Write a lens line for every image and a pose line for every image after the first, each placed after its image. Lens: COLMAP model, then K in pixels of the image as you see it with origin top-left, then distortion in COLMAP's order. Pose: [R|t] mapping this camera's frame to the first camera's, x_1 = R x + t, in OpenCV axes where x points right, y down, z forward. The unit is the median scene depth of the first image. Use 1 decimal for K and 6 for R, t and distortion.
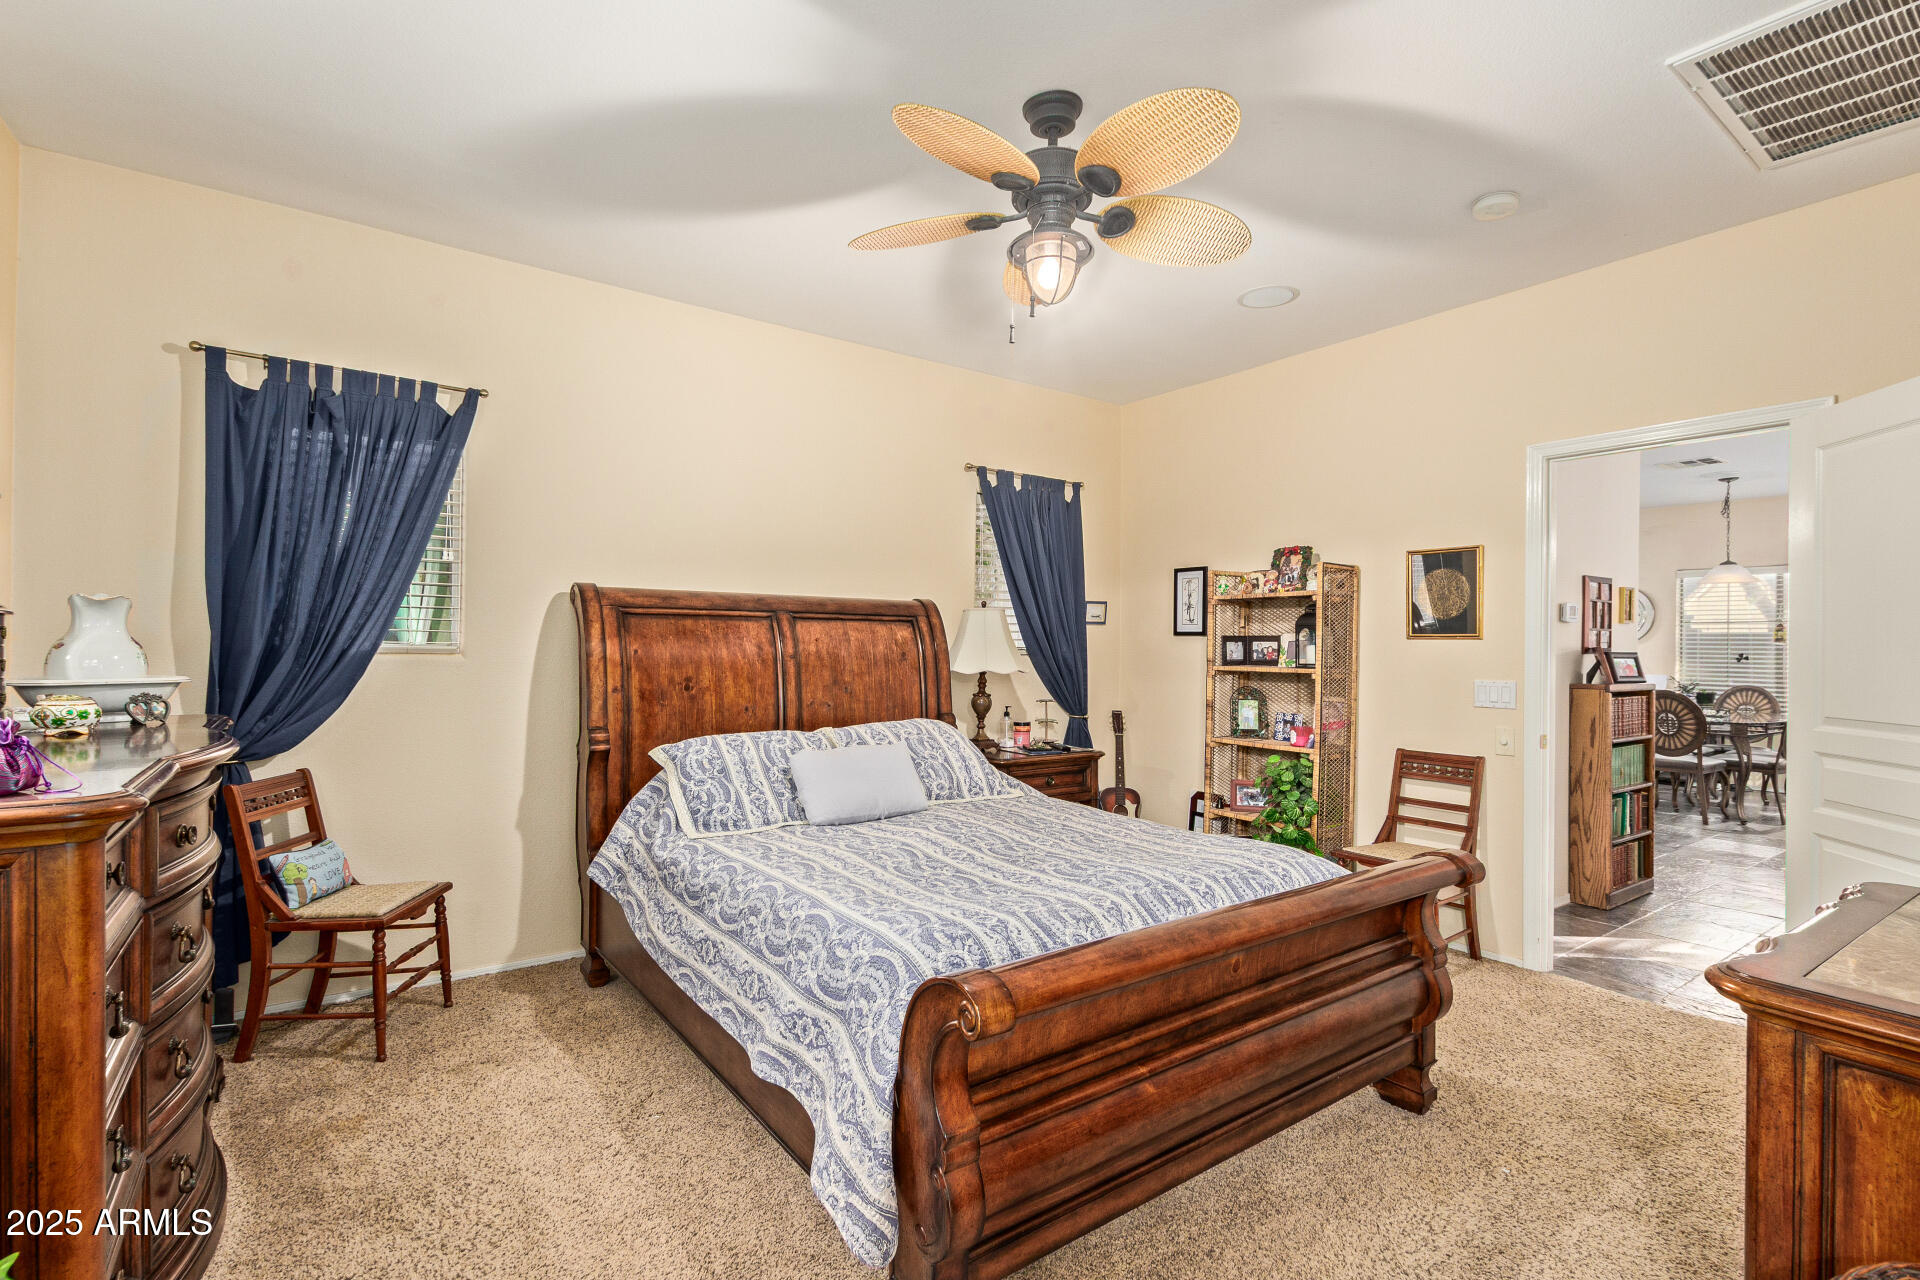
lens RADIAL K [[887.2, 0, 954.1], [0, 887.2, 646.1], [0, 0, 1]] dist [-0.003564, -0.000207]
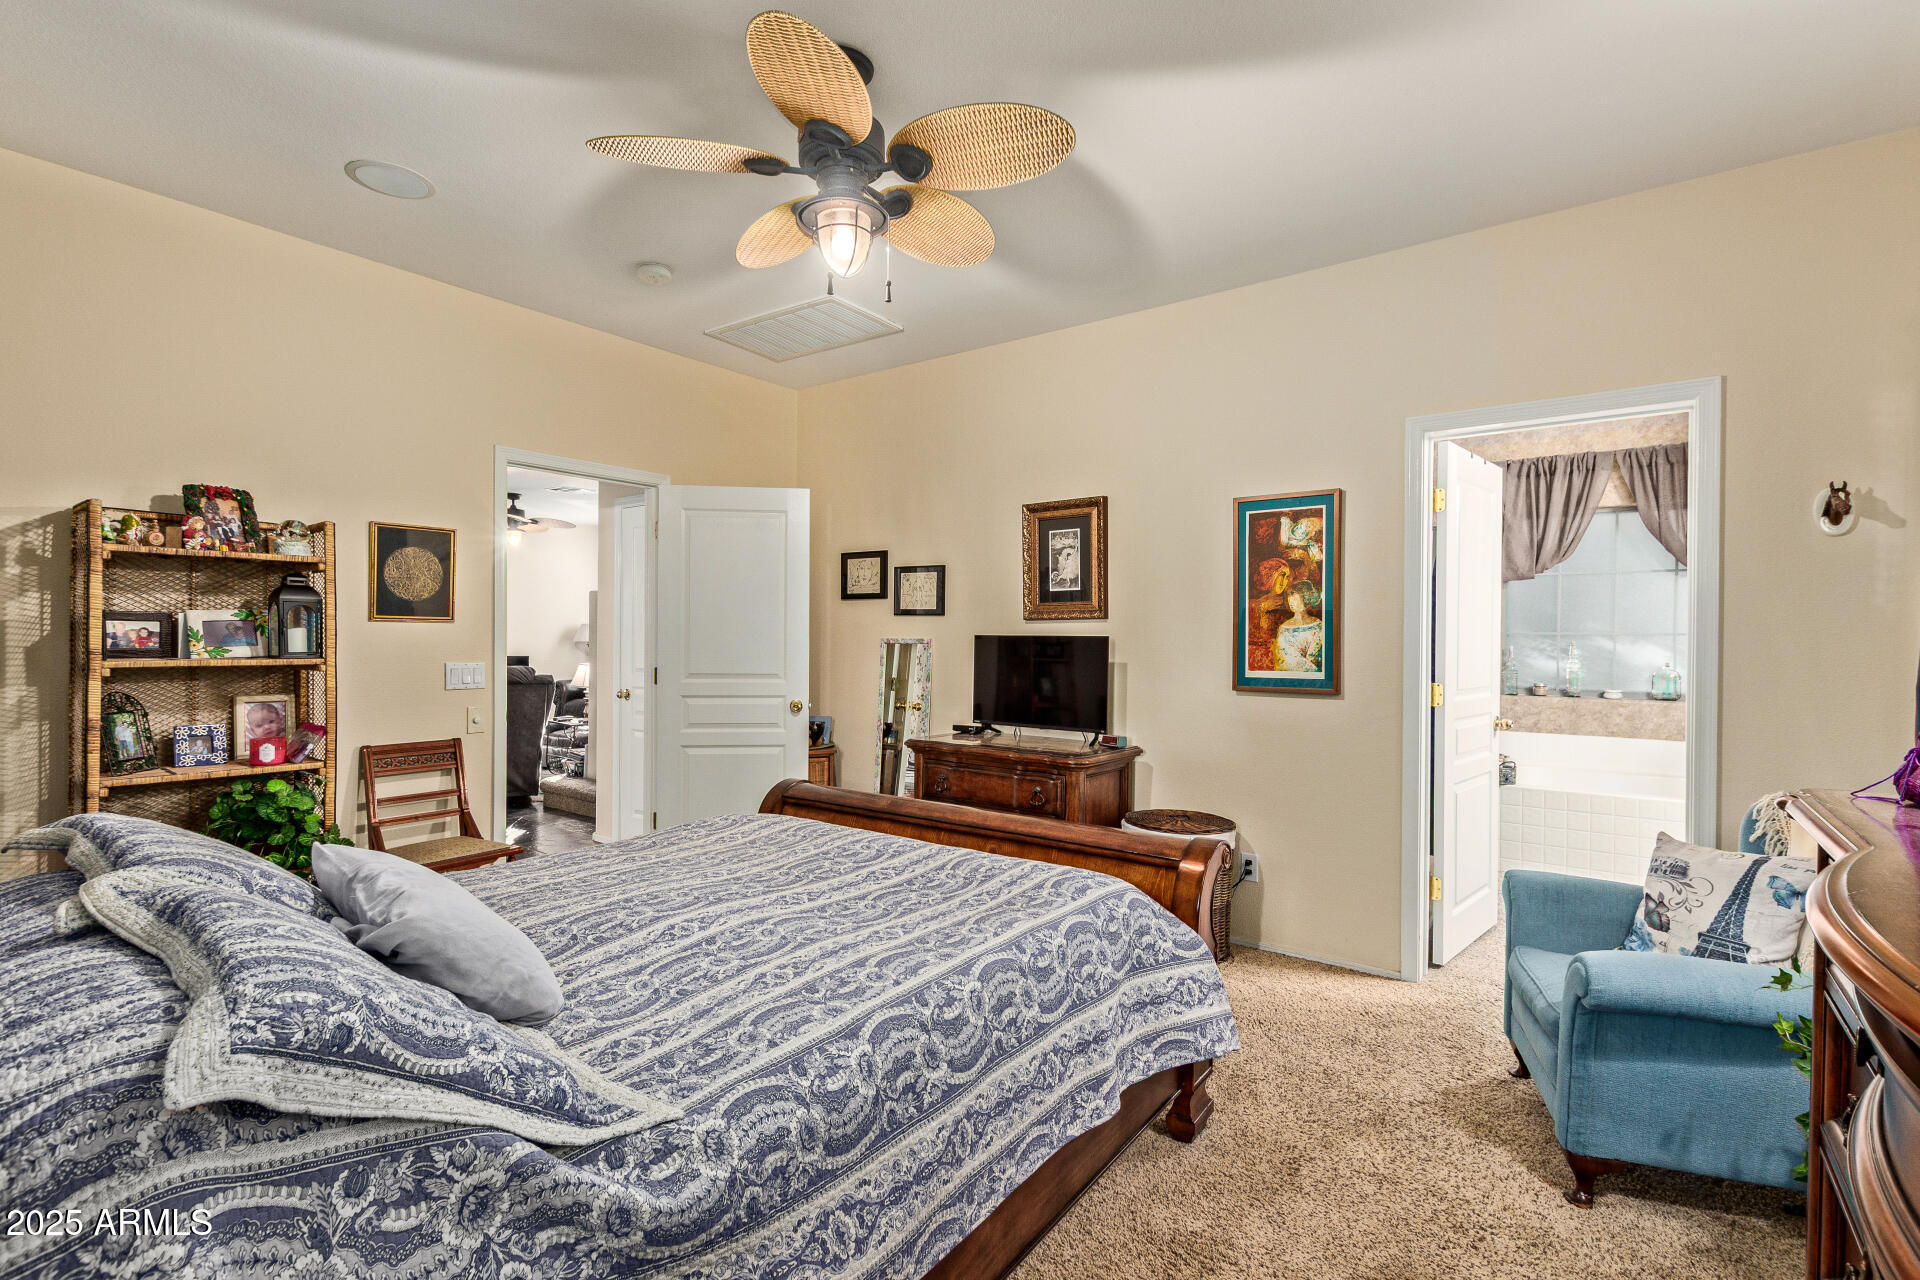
lens RADIAL K [[887.2, 0, 954.6], [0, 887.2, 637.5], [0, 0, 1]] dist [-0.003564, -0.000207]
pose [[-0.291122, -0.007844, 0.956654, -0.735292], [-0.005307, 0.999964, 0.006585, -0.000373], [-0.956671, -0.003160, -0.291153, 1.032142]]
